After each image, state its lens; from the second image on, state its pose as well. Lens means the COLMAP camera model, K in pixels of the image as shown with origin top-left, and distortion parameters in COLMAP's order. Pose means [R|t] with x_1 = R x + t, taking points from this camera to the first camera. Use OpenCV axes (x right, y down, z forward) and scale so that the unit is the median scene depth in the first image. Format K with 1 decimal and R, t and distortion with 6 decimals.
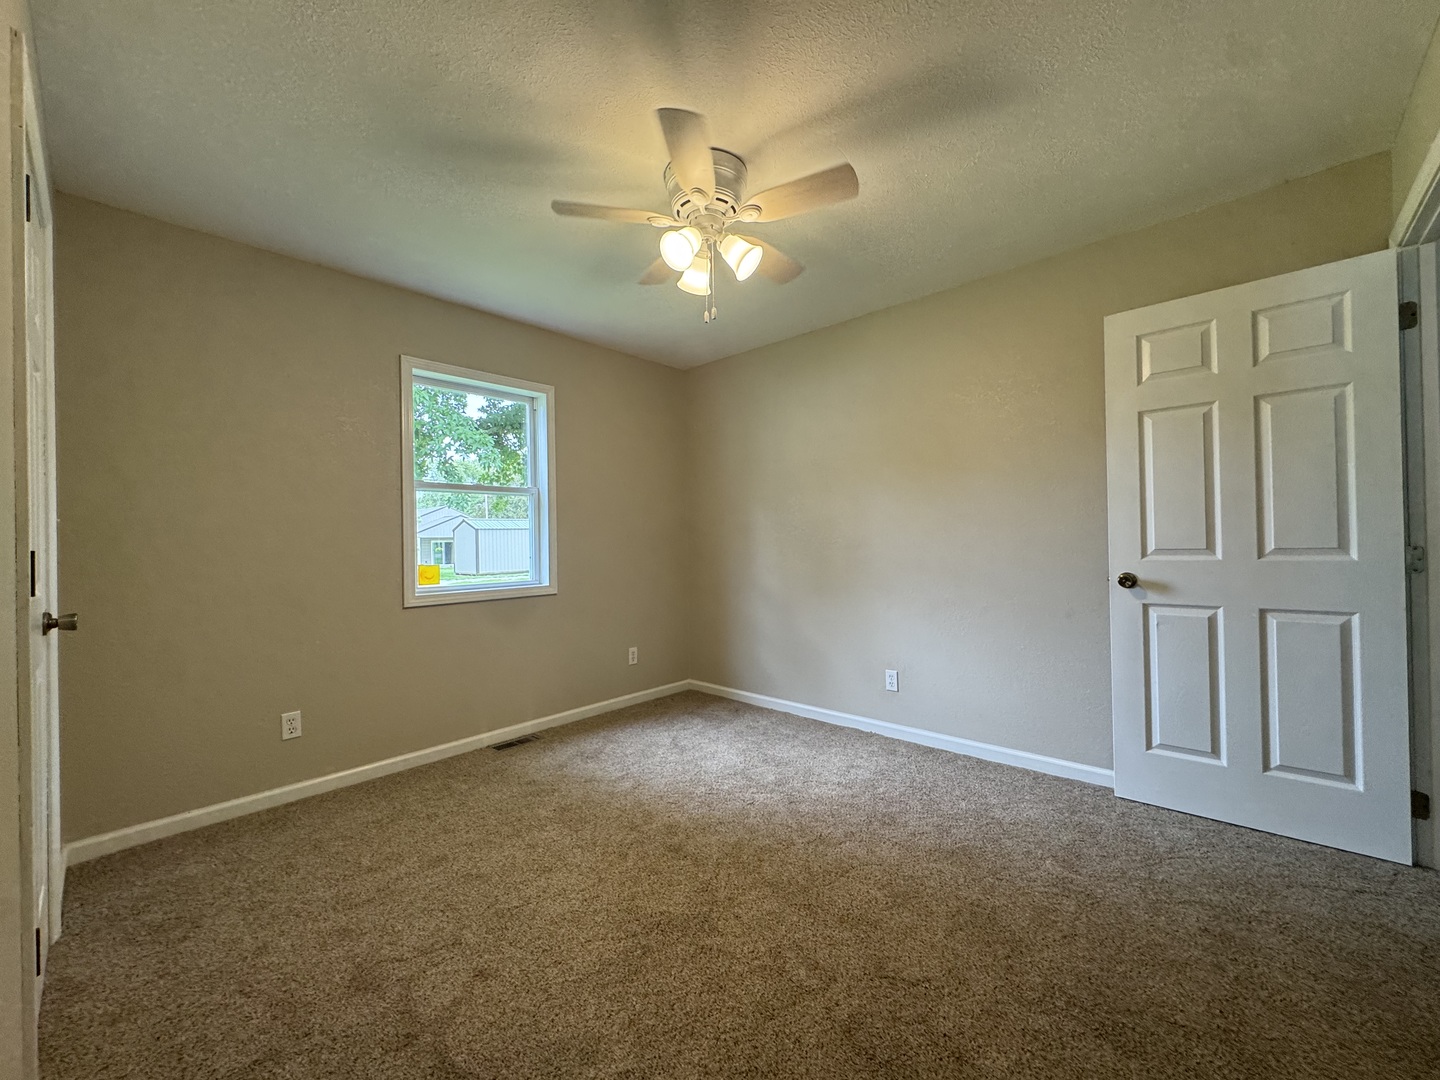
lens RADIAL K [[575.1, 0, 717.1], [0, 575.1, 545.2], [0, 0, 1]] dist [-0.005277, 0.000849]
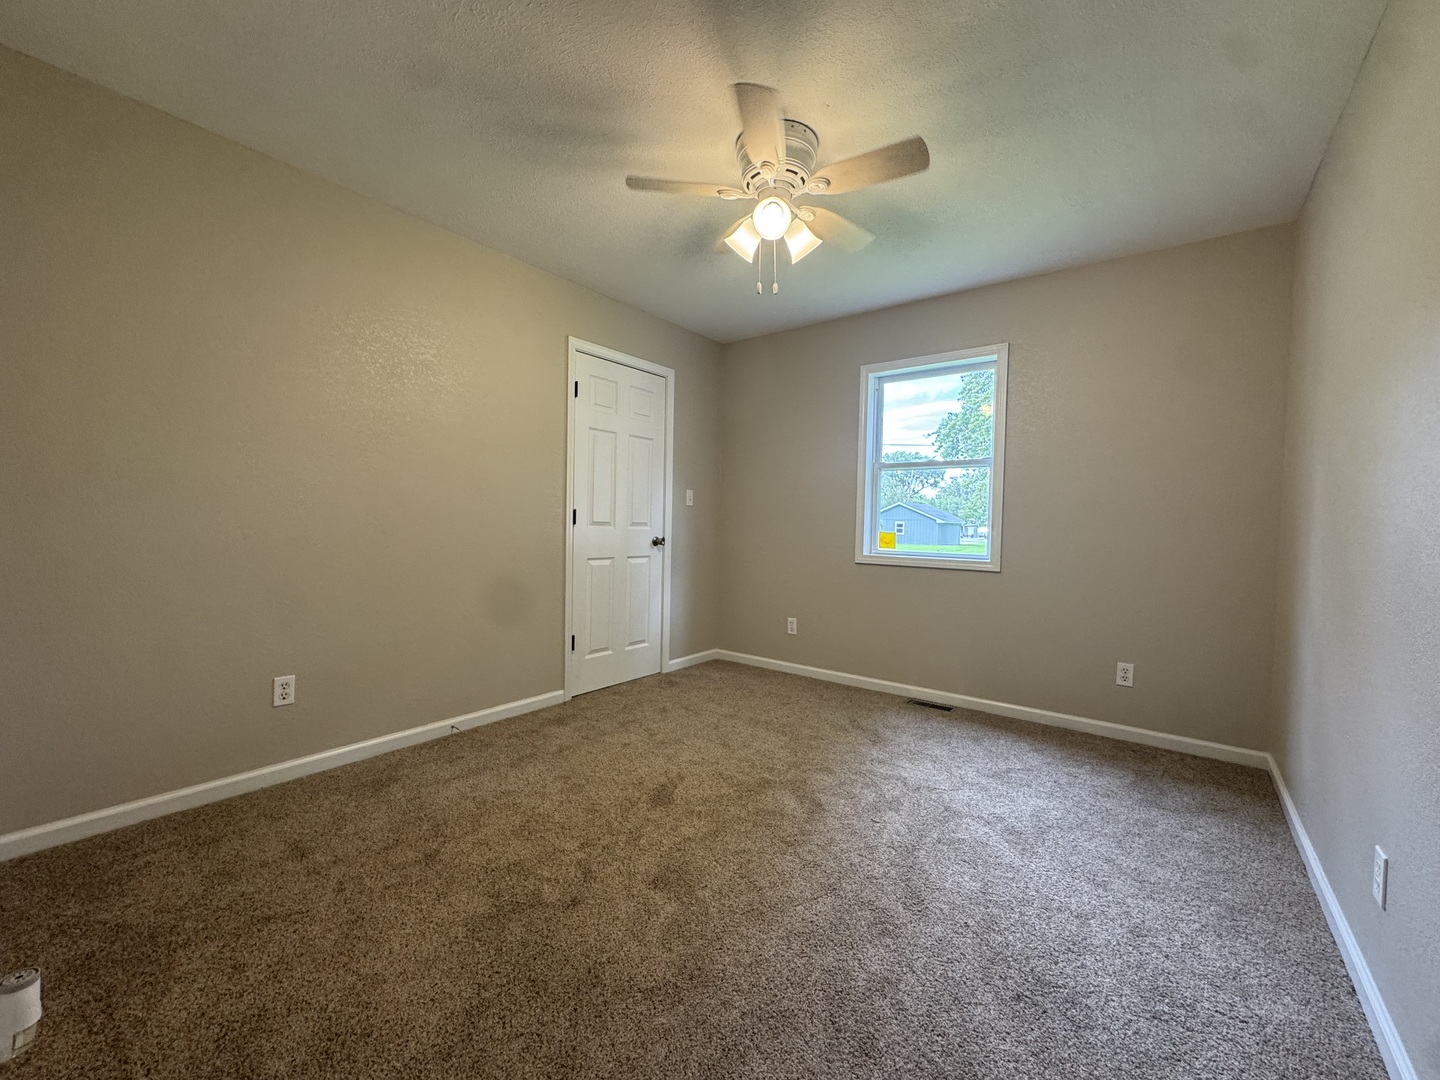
lens RADIAL K [[575.1, 0, 718.8], [0, 575.1, 543.0], [0, 0, 1]] dist [-0.005277, 0.000849]
pose [[0.084767, 0.056196, -0.994815, 0.657798], [-0.028721, 0.998131, 0.053936, 0.003444], [0.995987, 0.024000, 0.086223, 0.531728]]
